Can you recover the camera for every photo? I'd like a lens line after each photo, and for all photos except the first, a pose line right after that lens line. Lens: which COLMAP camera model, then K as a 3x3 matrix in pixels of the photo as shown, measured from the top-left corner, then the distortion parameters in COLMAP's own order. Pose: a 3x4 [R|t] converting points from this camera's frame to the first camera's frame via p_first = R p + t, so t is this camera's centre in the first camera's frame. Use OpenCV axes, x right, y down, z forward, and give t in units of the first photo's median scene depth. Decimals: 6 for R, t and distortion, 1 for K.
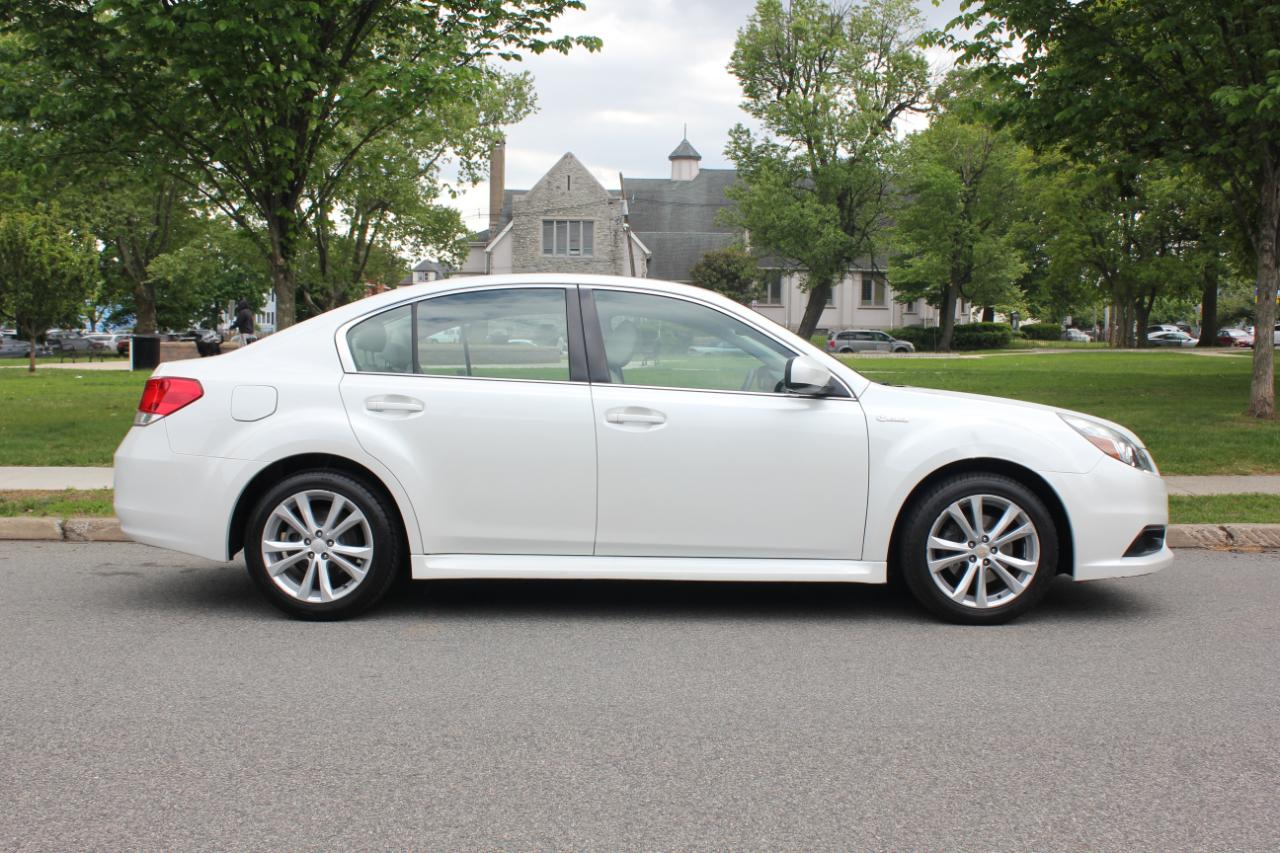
lens RADIAL K [[1375.4, 0, 640.2], [0, 1375.4, 427.0], [0, 0, 1]] dist [-0.127156, 0.154644]
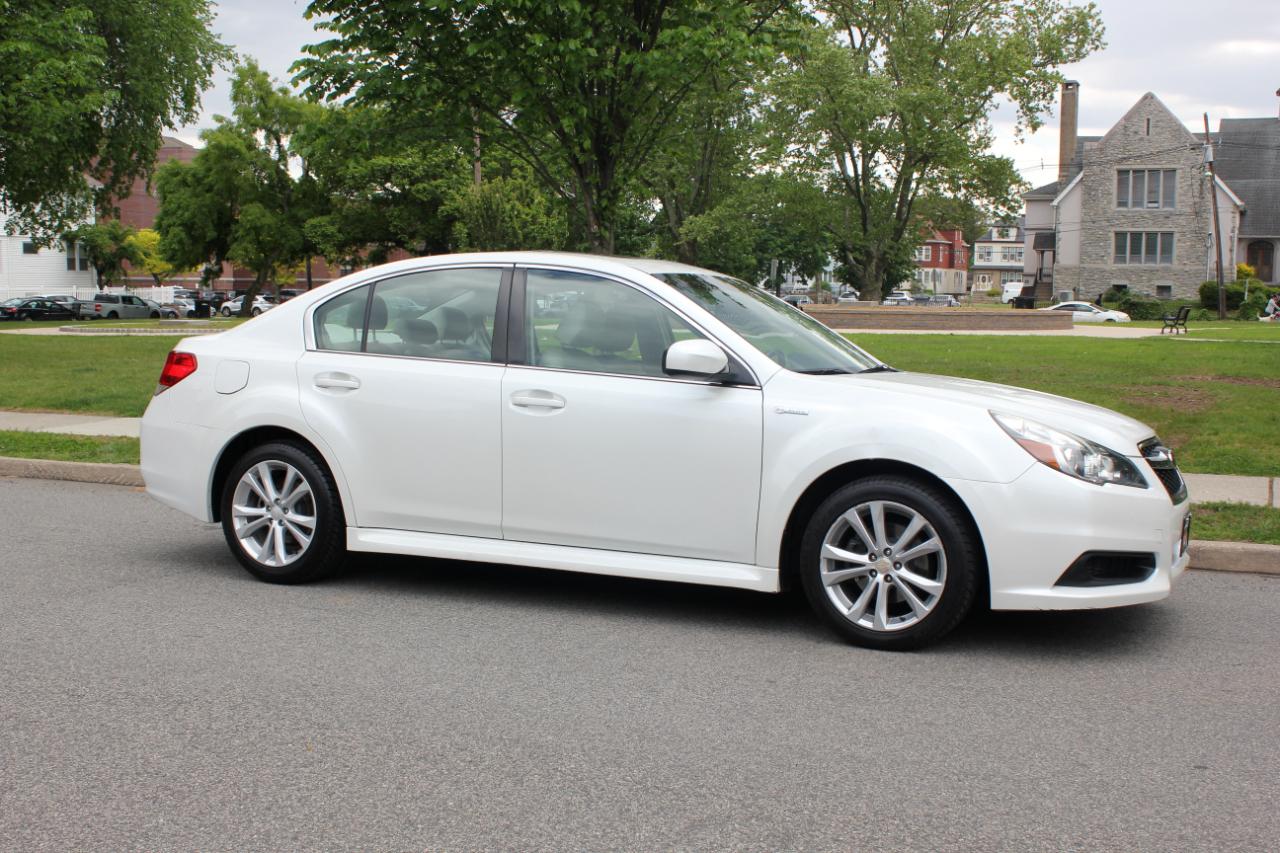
lens RADIAL K [[1459.7, 0, 640.0], [0, 1459.7, 427.8], [0, 0, 1]] dist [-0.113089, 0.148776]
pose [[0.913824, 0.037386, -0.404387, 0.229897], [-0.027595, 0.999168, 0.030015, -0.010042], [0.405173, -0.016269, 0.914095, 0.040993]]
